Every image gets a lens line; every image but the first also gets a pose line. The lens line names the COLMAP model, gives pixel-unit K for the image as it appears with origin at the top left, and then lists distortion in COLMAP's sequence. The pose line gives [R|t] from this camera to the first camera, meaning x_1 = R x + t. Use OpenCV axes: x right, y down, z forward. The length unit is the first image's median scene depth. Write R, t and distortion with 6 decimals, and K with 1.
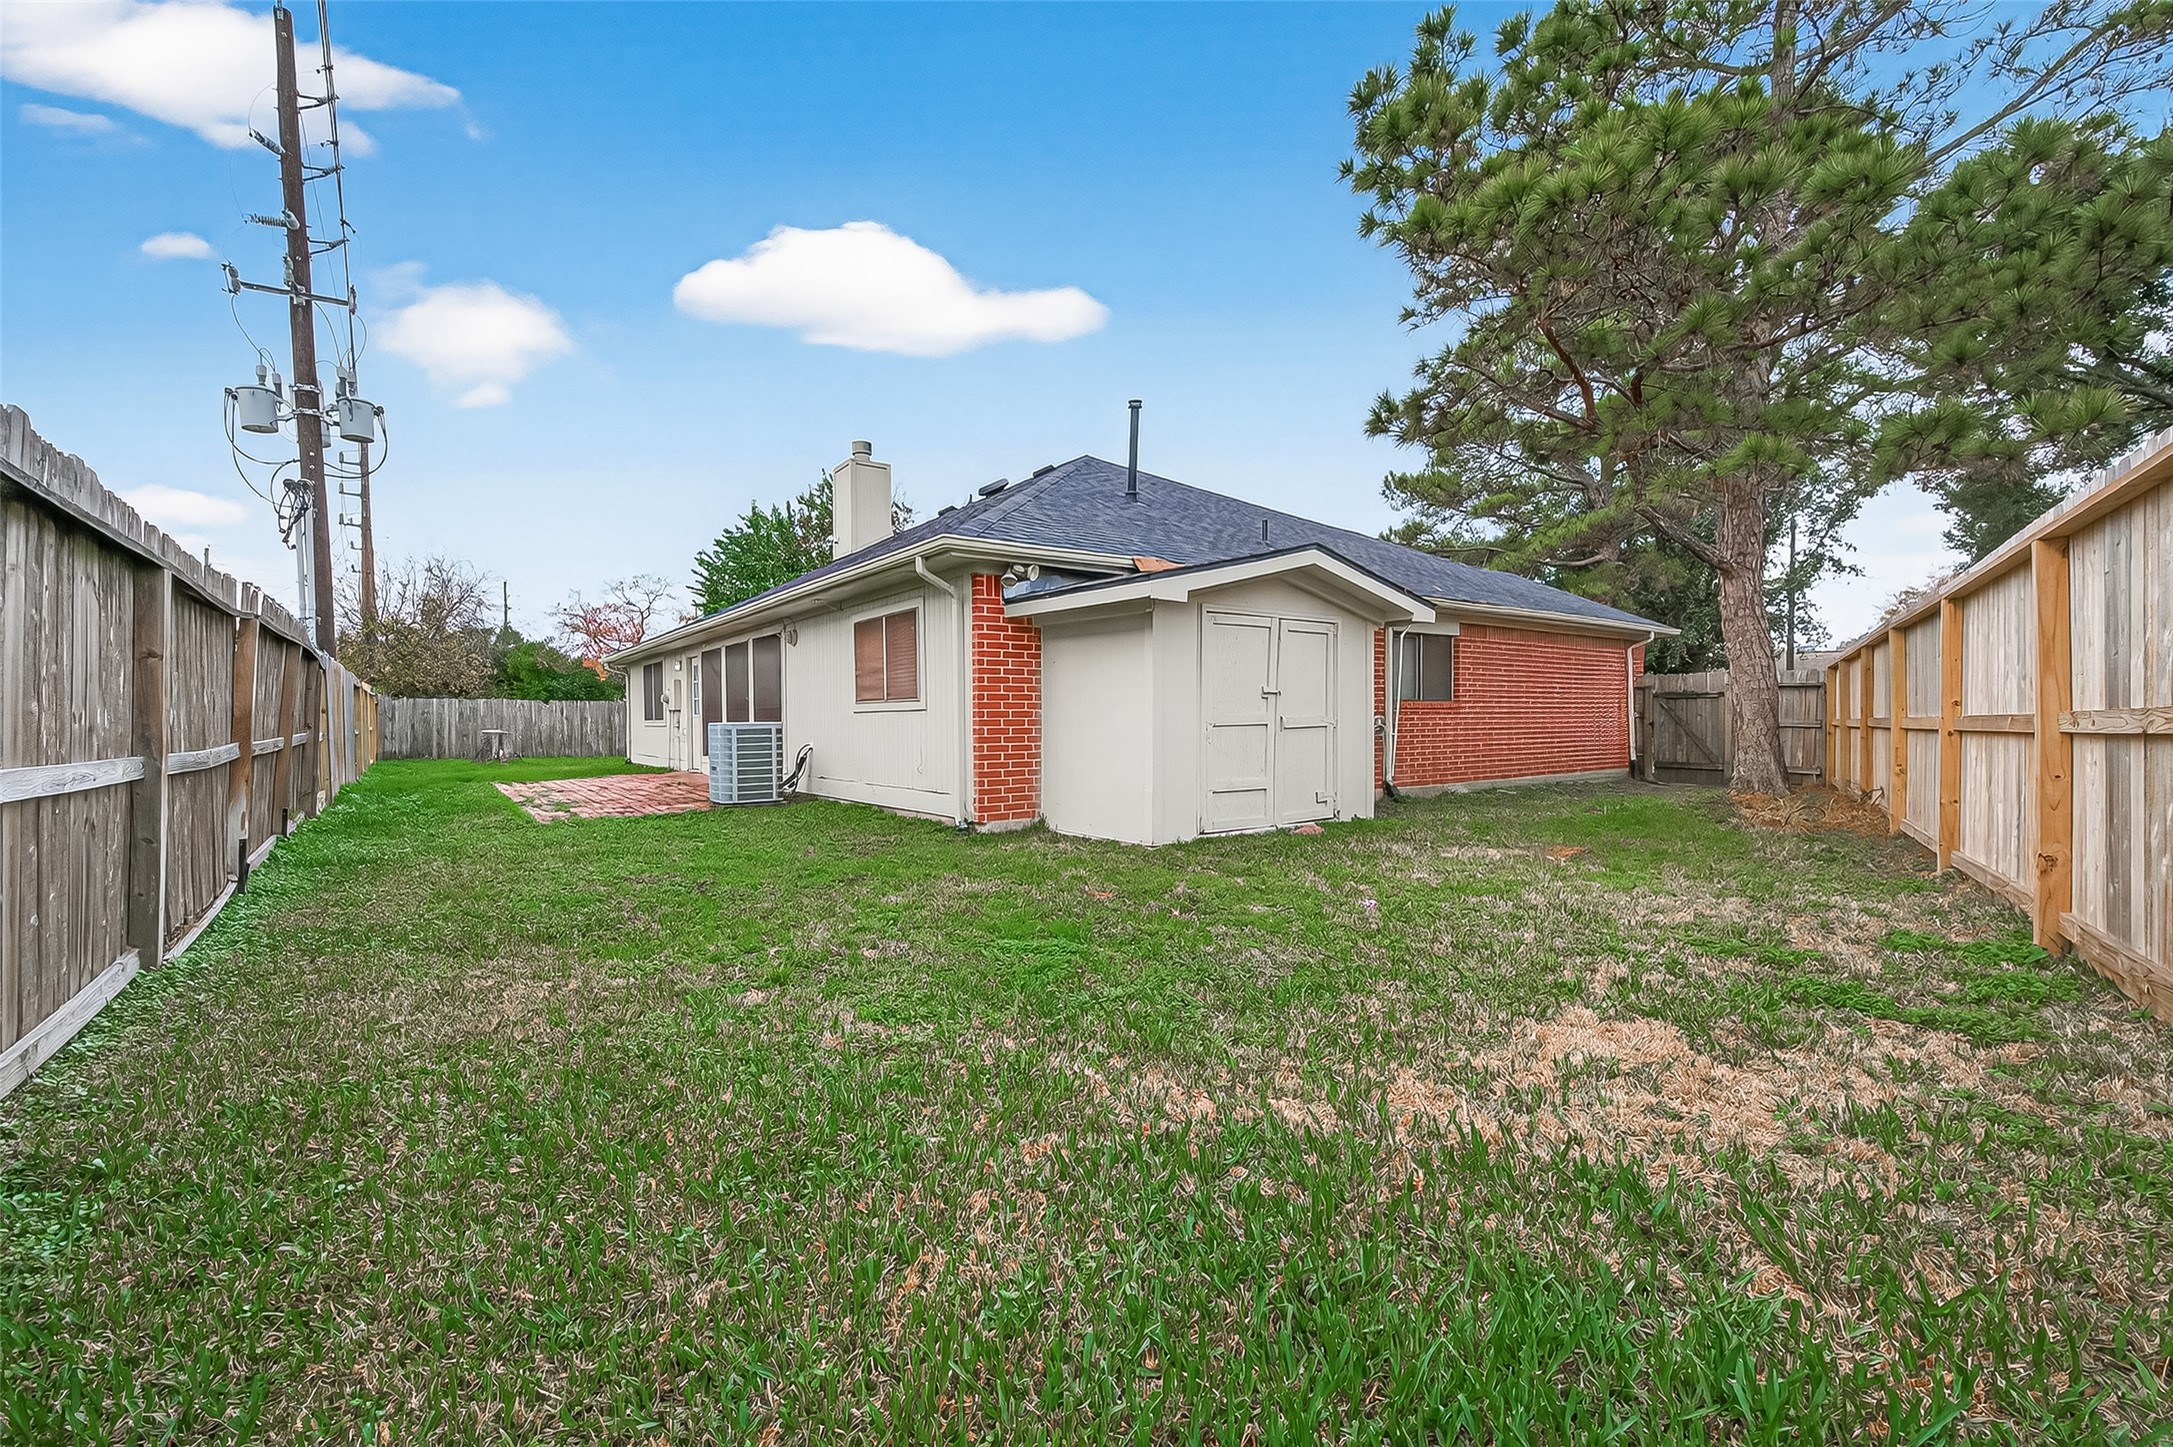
lens RADIAL K [[884.1, 0, 1084.2], [0, 884.1, 717.8], [0, 0, 1]] dist [-0.001479, 0.000154]
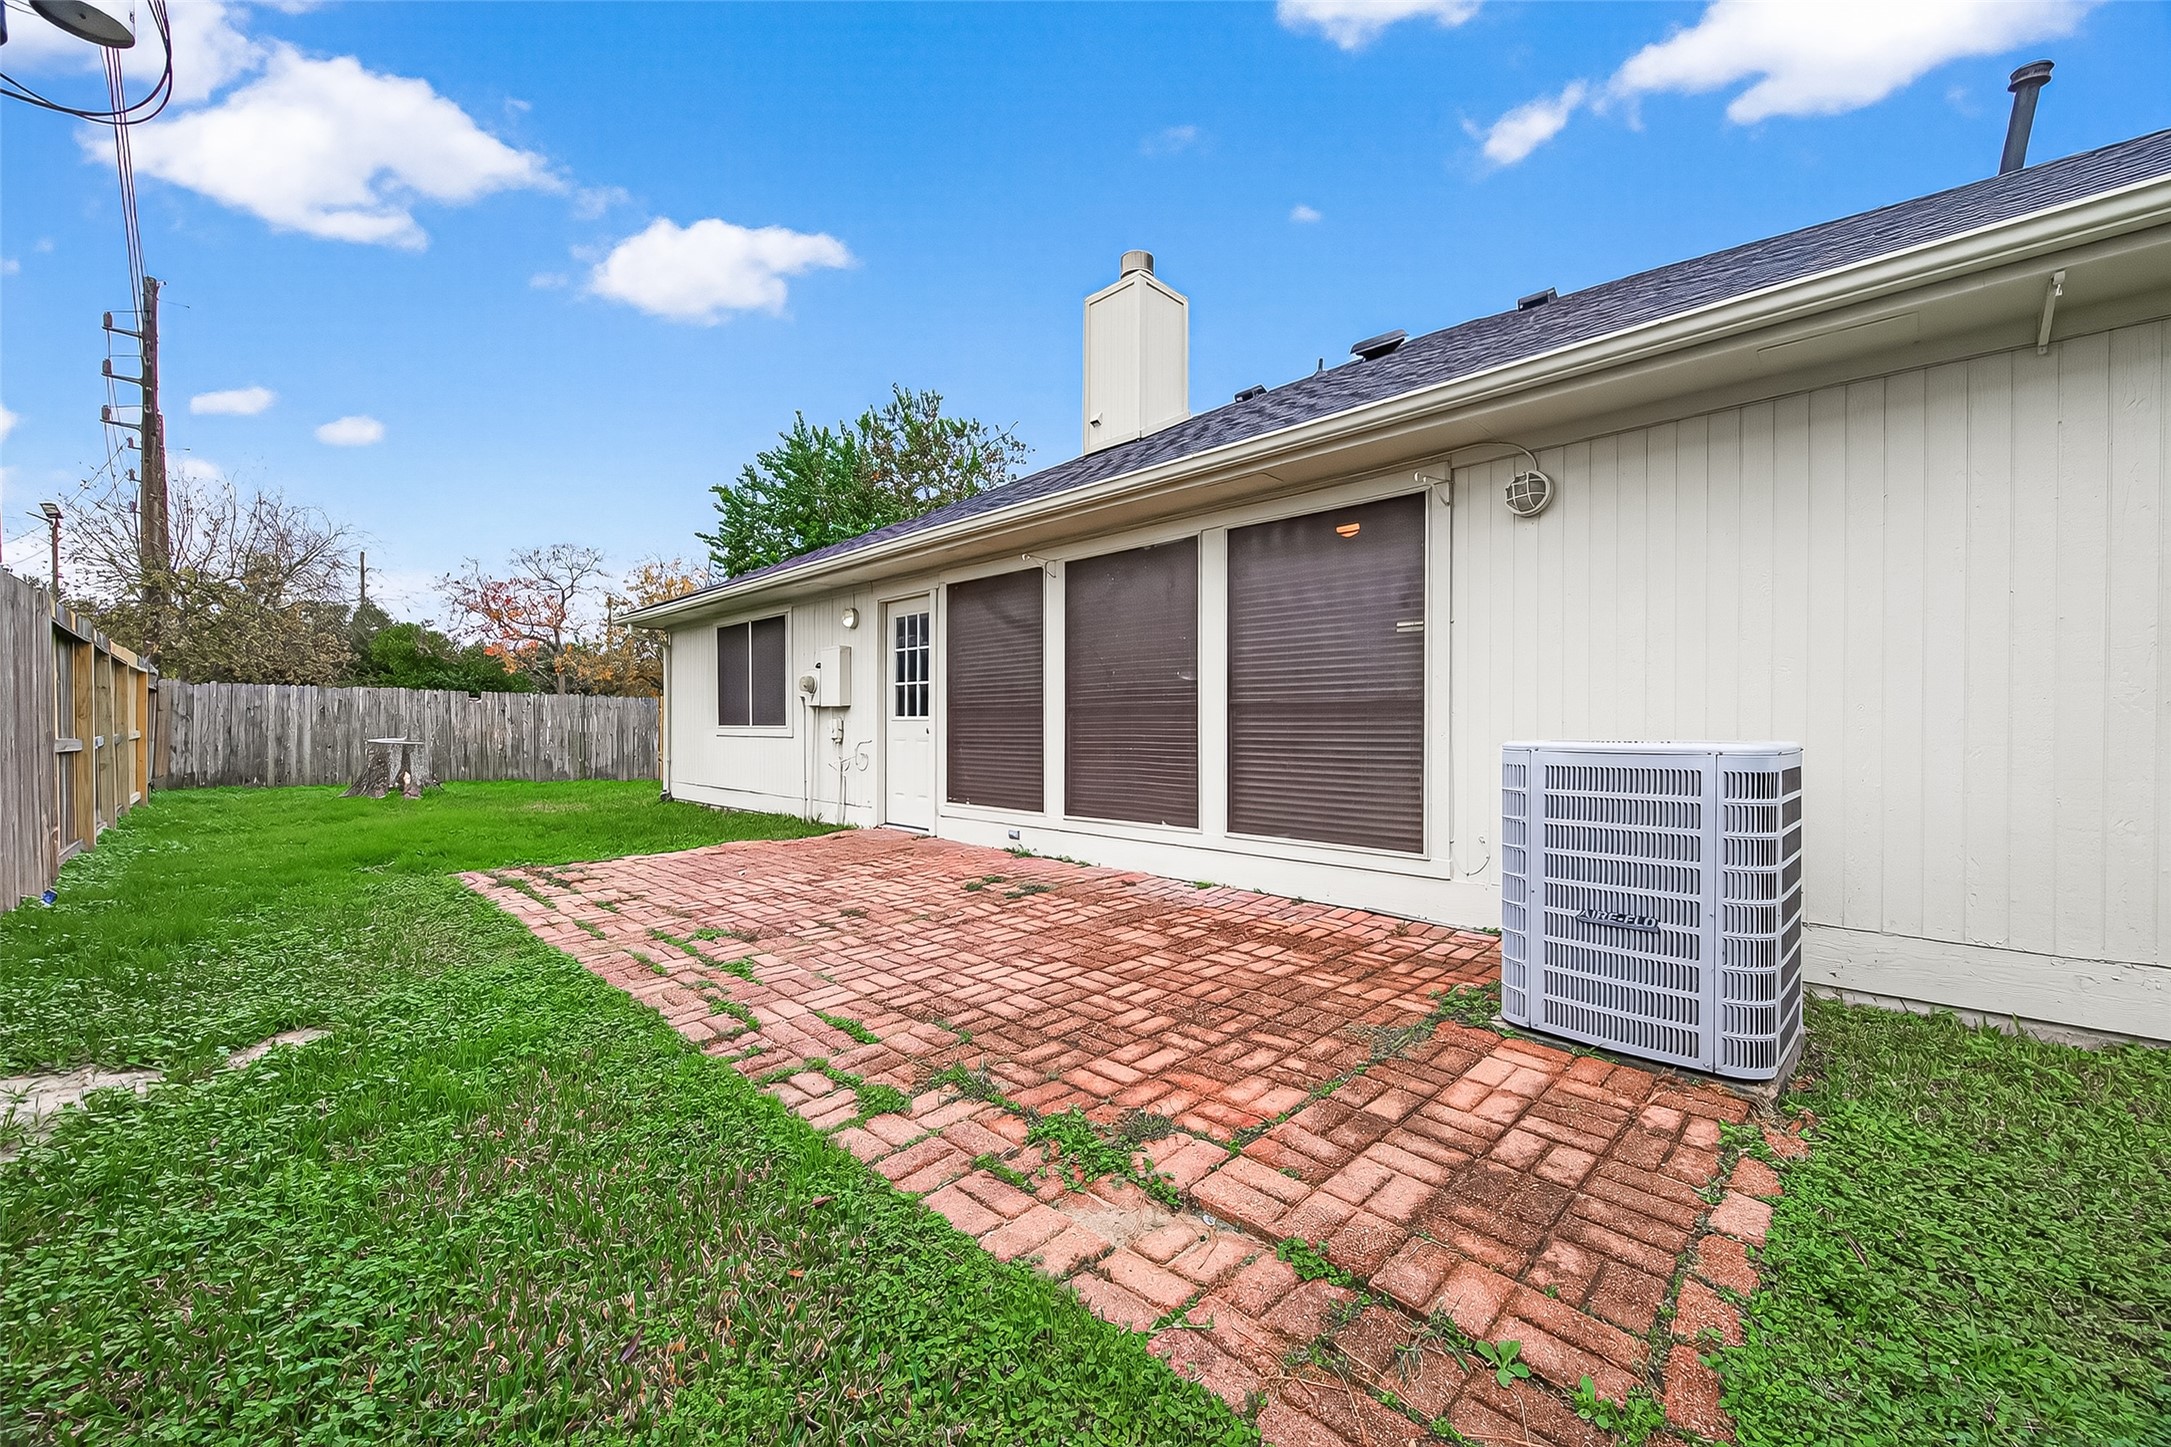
lens RADIAL K [[796.0, 0, 1082.8], [0, 796.0, 718.9], [0, 0, 1]] dist [0.003979, 0.000027]
pose [[0.985118, 0.013260, 0.171367, -0.246637], [-0.011371, 0.999863, -0.012005, 0.001395], [-0.171502, 0.009877, 0.985134, 0.320135]]
